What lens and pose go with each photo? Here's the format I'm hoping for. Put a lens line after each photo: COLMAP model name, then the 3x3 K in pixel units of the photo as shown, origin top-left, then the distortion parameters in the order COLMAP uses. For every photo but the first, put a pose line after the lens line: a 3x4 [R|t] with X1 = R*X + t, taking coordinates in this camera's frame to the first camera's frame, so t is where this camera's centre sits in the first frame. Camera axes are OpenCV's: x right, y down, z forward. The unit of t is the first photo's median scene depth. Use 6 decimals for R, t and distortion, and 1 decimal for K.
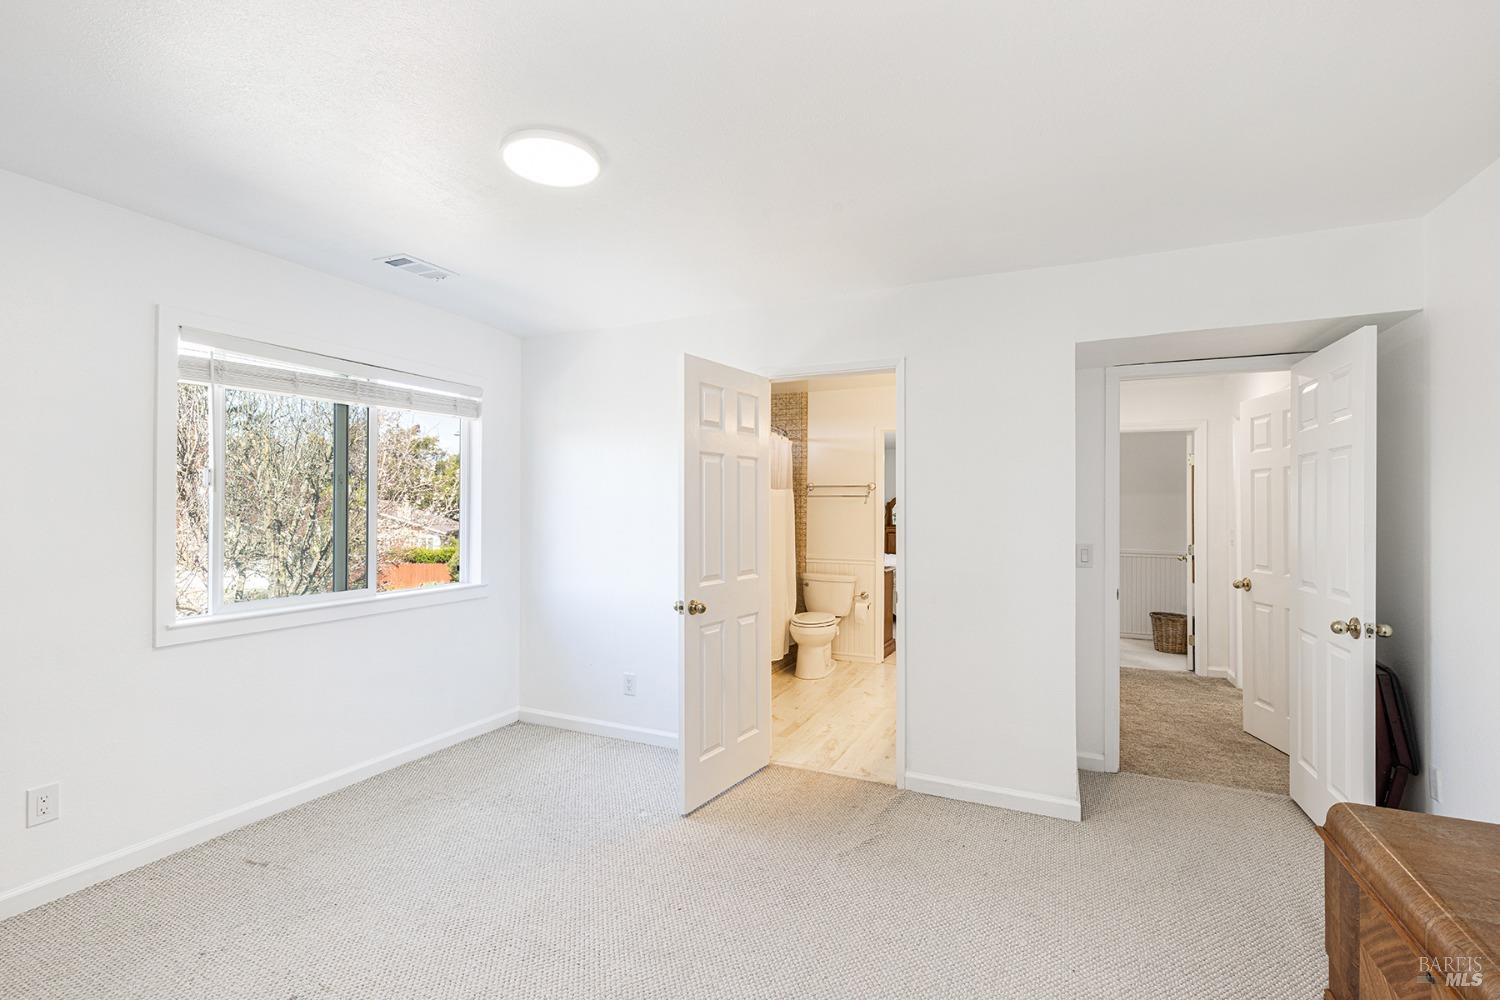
lens RADIAL K [[674.6, 0, 755.8], [0, 674.6, 502.8], [0, 0, 1]] dist [0.001113, 0.000153]
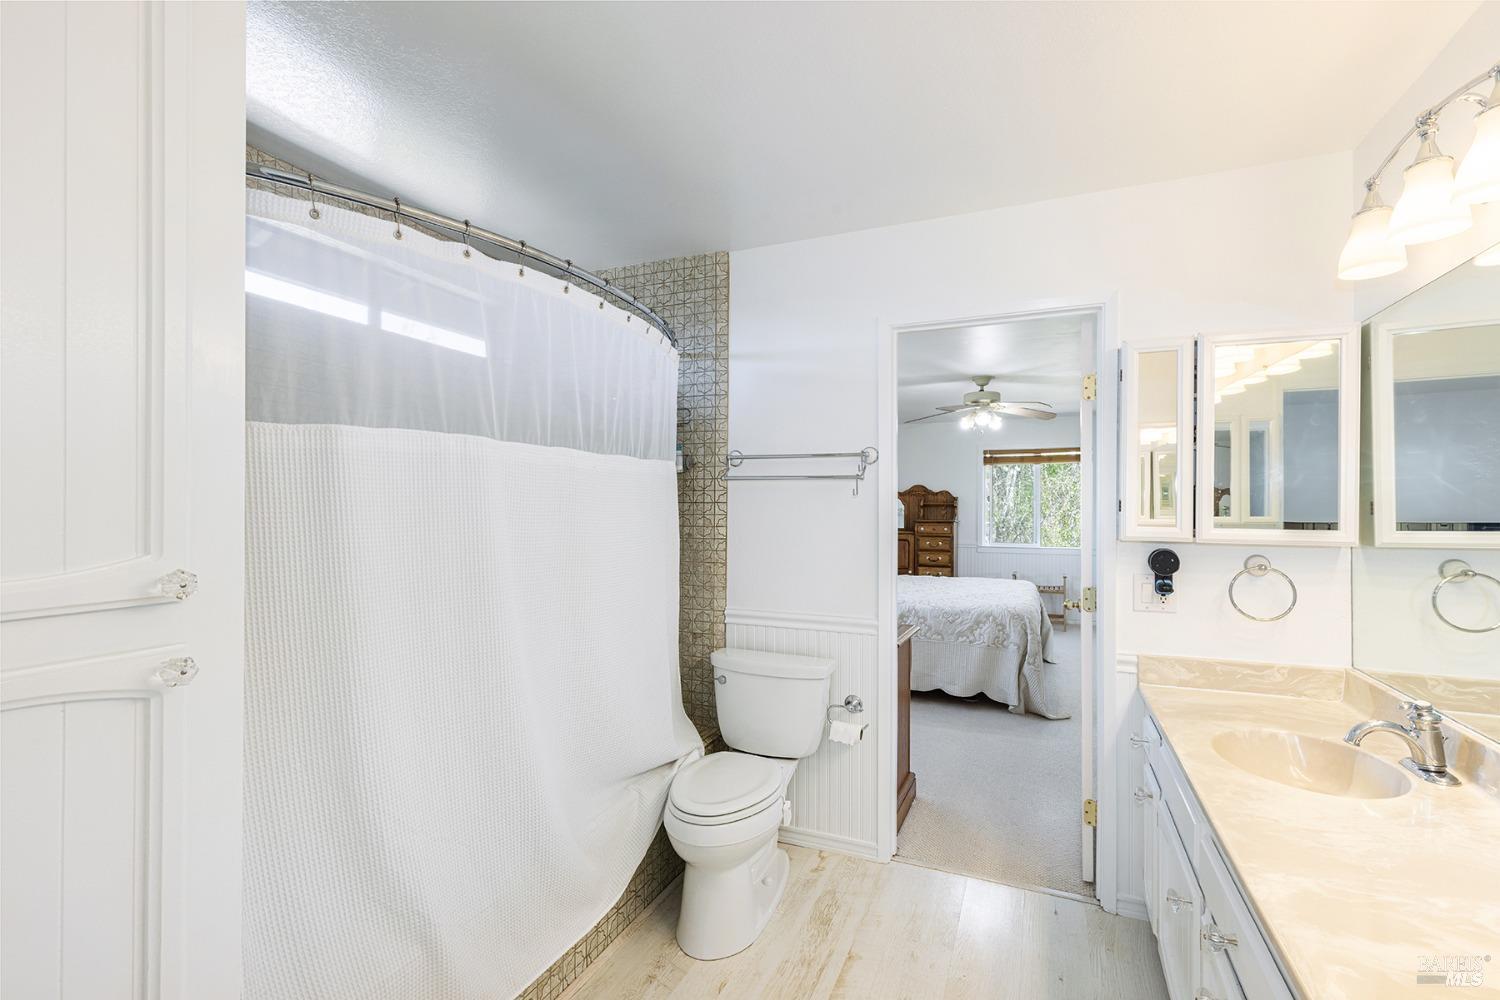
lens RADIAL K [[662.5, 0, 750.0], [0, 662.5, 500.0], [0, 0, 1]] dist [0.000479, 0.000137]
pose [[0.999999, -0.001623, 0.000454, 0.093502], [0.001622, 0.999996, 0.002474, 0.003314], [-0.000458, -0.002473, 0.999997, 0.566343]]
